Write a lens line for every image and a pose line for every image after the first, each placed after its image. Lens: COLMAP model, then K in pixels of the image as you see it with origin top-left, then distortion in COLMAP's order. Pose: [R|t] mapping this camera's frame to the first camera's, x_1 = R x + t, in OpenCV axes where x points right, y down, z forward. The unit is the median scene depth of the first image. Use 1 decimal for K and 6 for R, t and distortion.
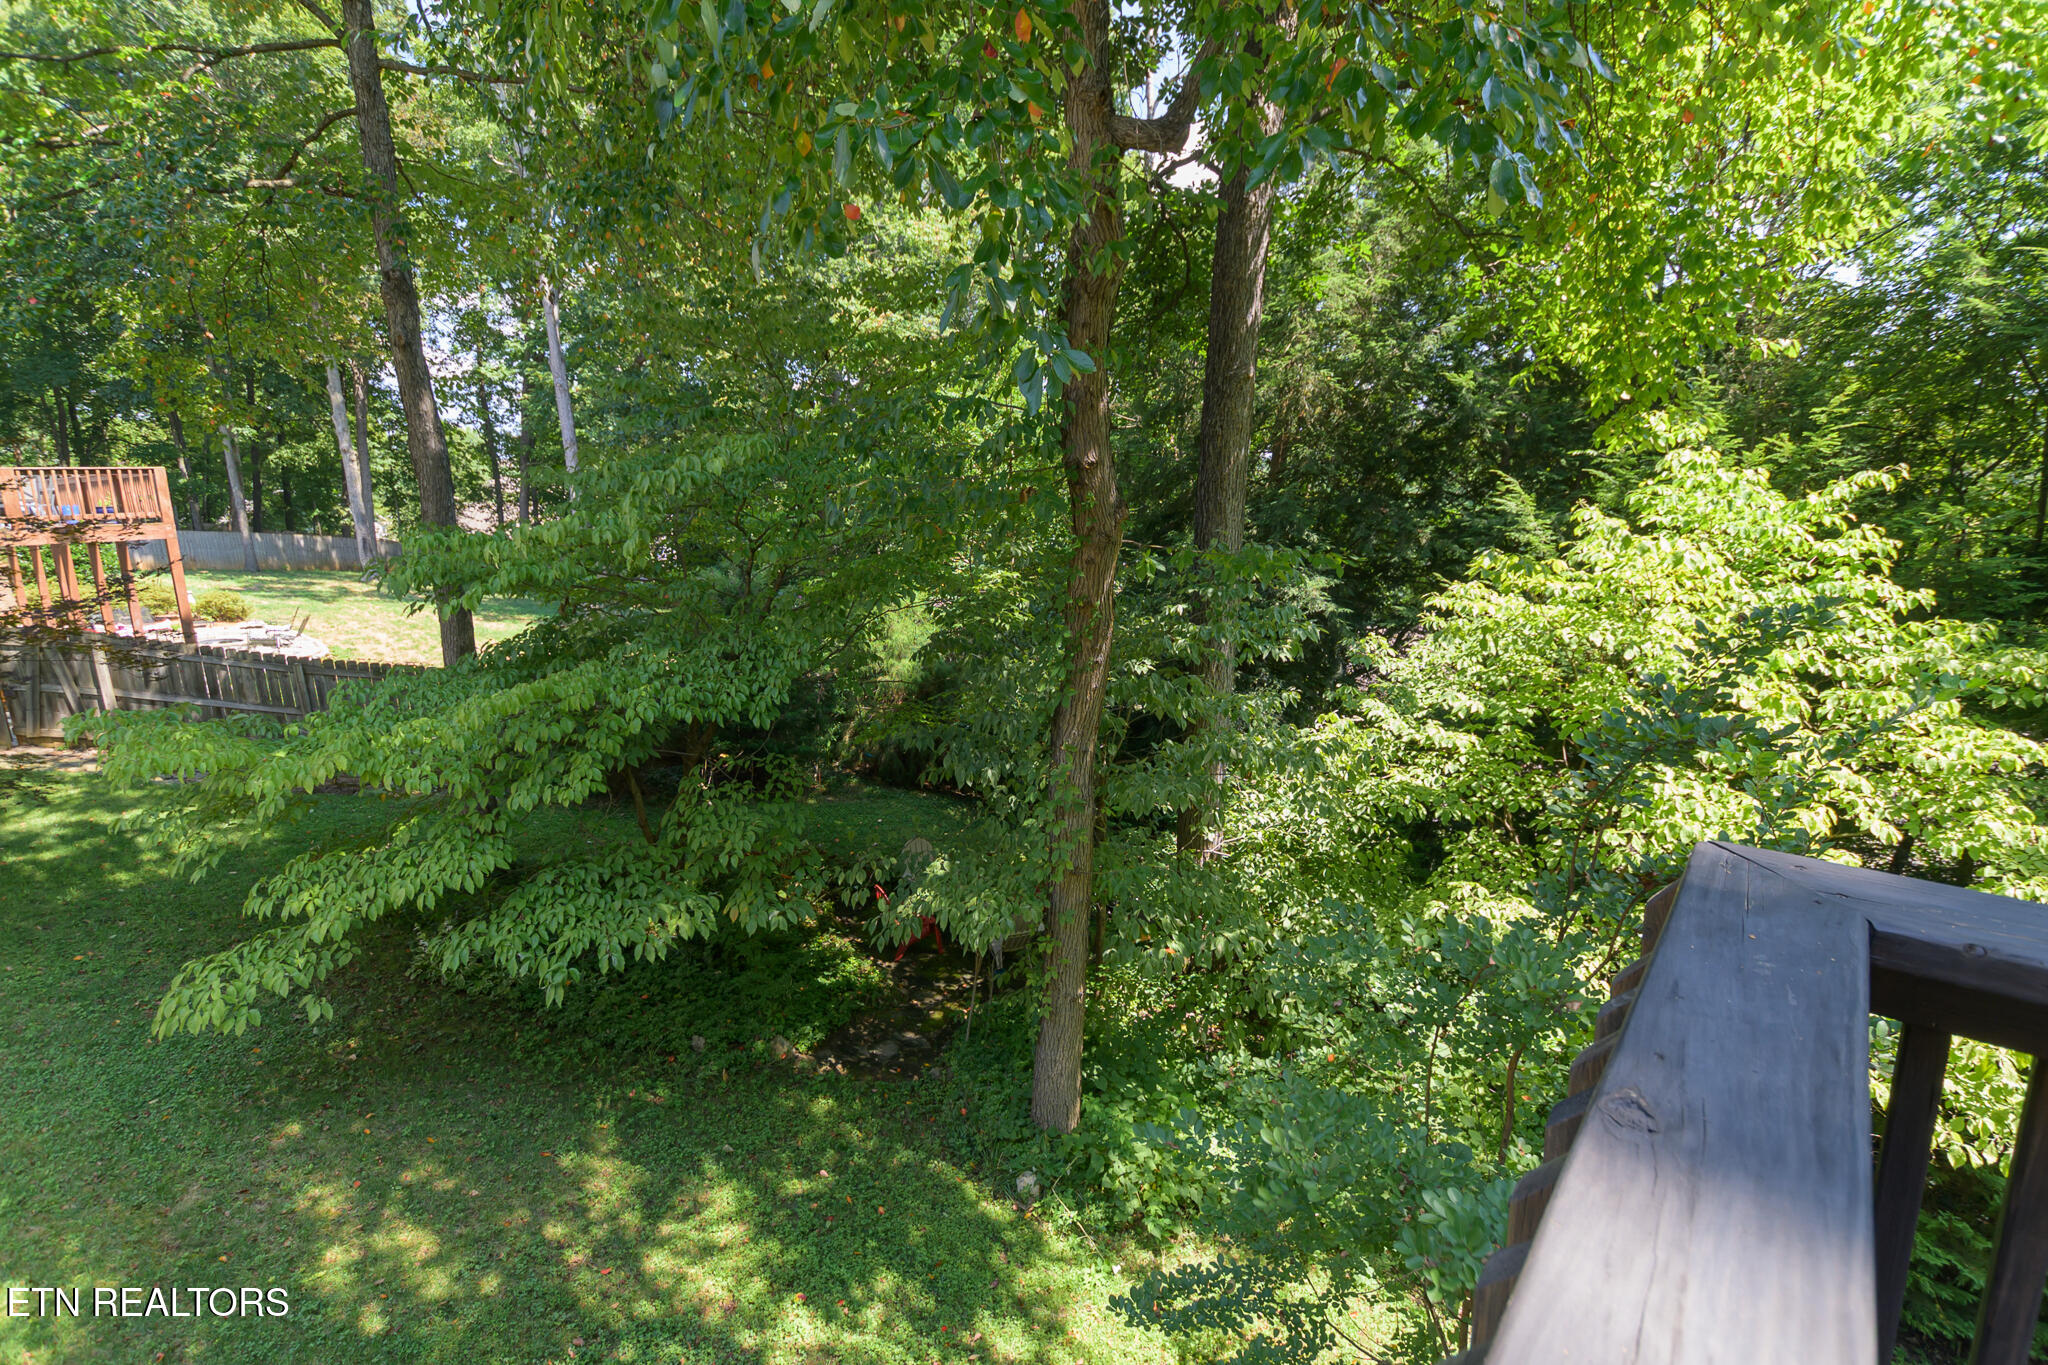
lens RADIAL K [[932.0, 0, 1020.4], [0, 932.0, 670.4], [0, 0, 1]] dist [-0.001431, -0.000822]
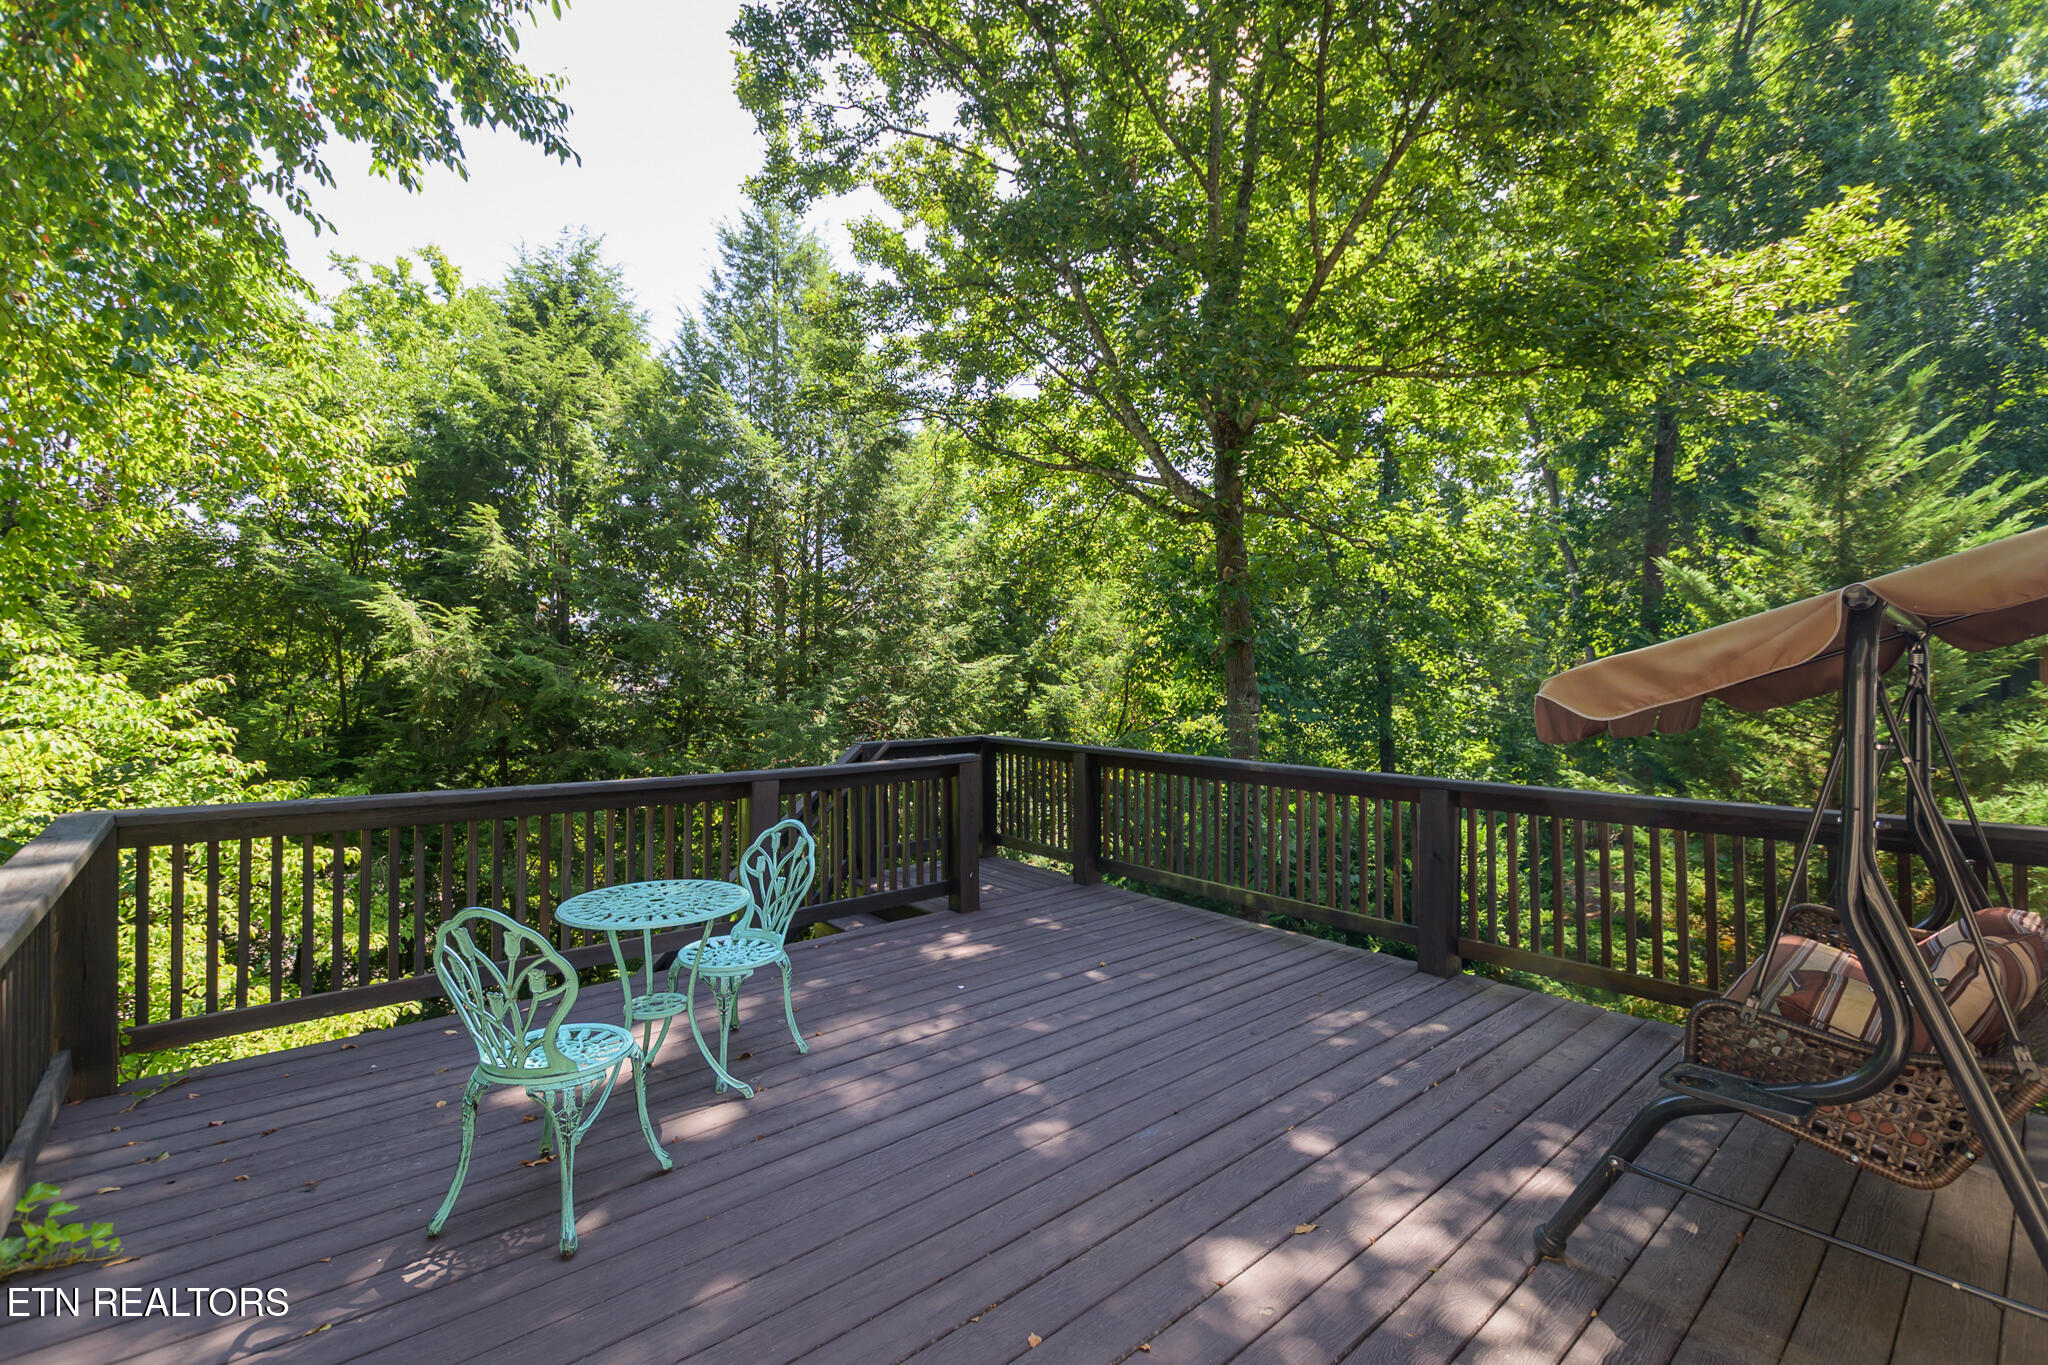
lens RADIAL K [[894.6, 0, 1018.1], [0, 894.6, 679.1], [0, 0, 1]] dist [-0.000960, -0.000509]
pose [[0.132475, 0.022223, 0.990937, -0.221249], [0.176967, 0.983155, -0.045707, 0.055350], [-0.975260, 0.181419, 0.126311, -0.315840]]
